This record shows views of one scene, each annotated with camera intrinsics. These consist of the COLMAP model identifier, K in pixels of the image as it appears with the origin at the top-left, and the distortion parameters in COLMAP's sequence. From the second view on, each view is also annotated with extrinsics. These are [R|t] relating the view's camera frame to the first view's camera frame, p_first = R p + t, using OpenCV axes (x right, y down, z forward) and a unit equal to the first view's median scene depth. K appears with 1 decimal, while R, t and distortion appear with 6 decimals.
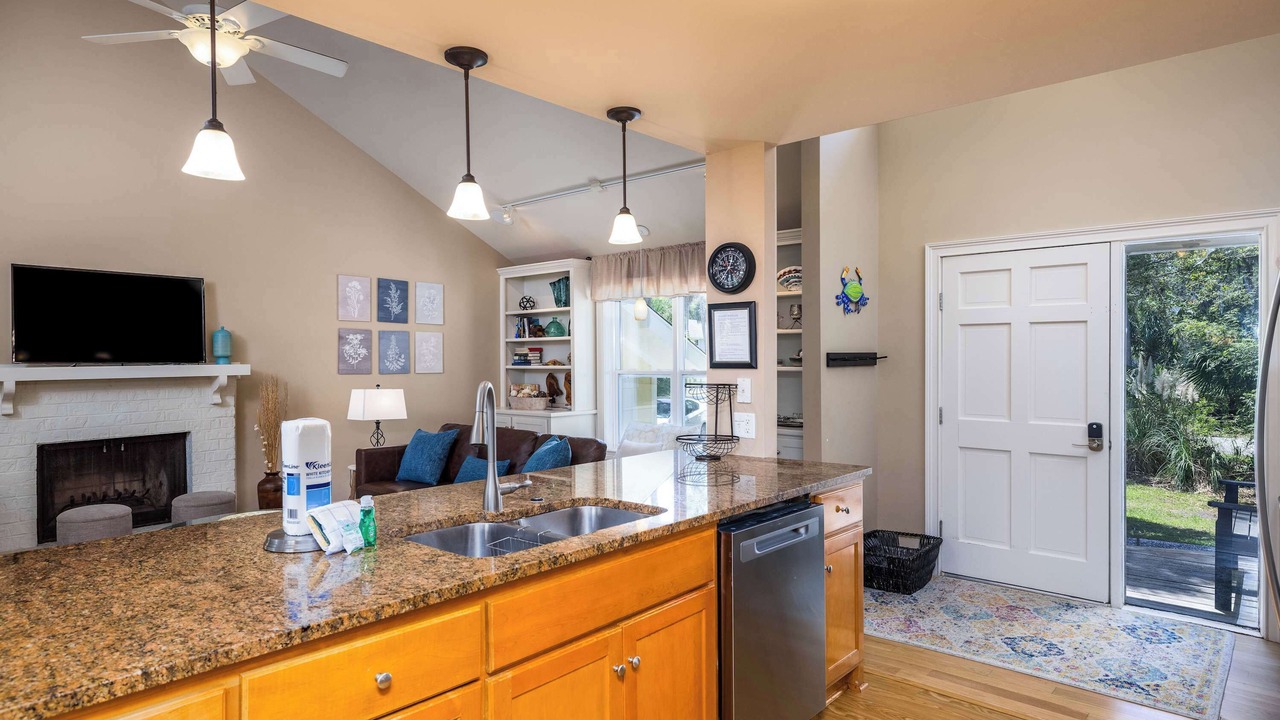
lens RADIAL K [[729.0, 0, 632.5], [0, 729.0, 359.4], [0, 0, 1]] dist [-0.003415, 0.000094]
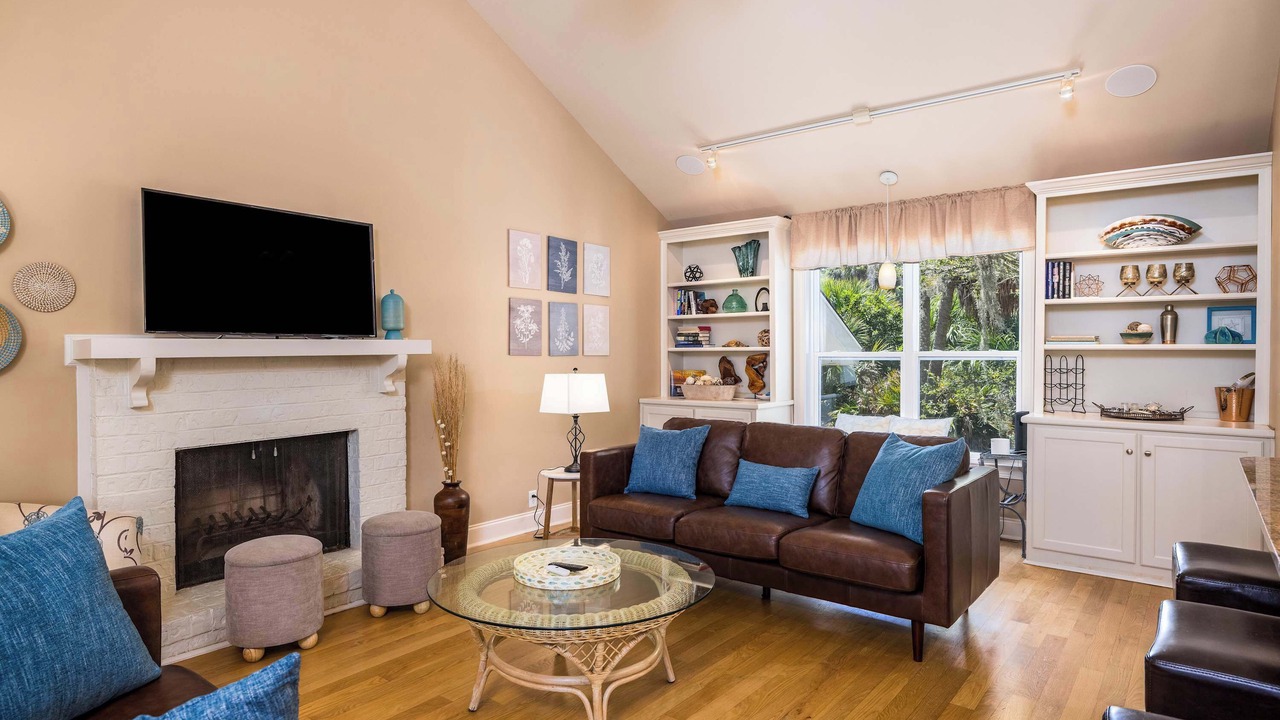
lens RADIAL K [[729.0, 0, 646.4], [0, 729.0, 352.5], [0, 0, 1]] dist [-0.003415, 0.000094]
pose [[0.998877, 0.000742, 0.047366, -0.276396], [-0.000782, 0.999999, 0.000842, 0.015515], [-0.047365, -0.000878, 0.998877, 0.193165]]
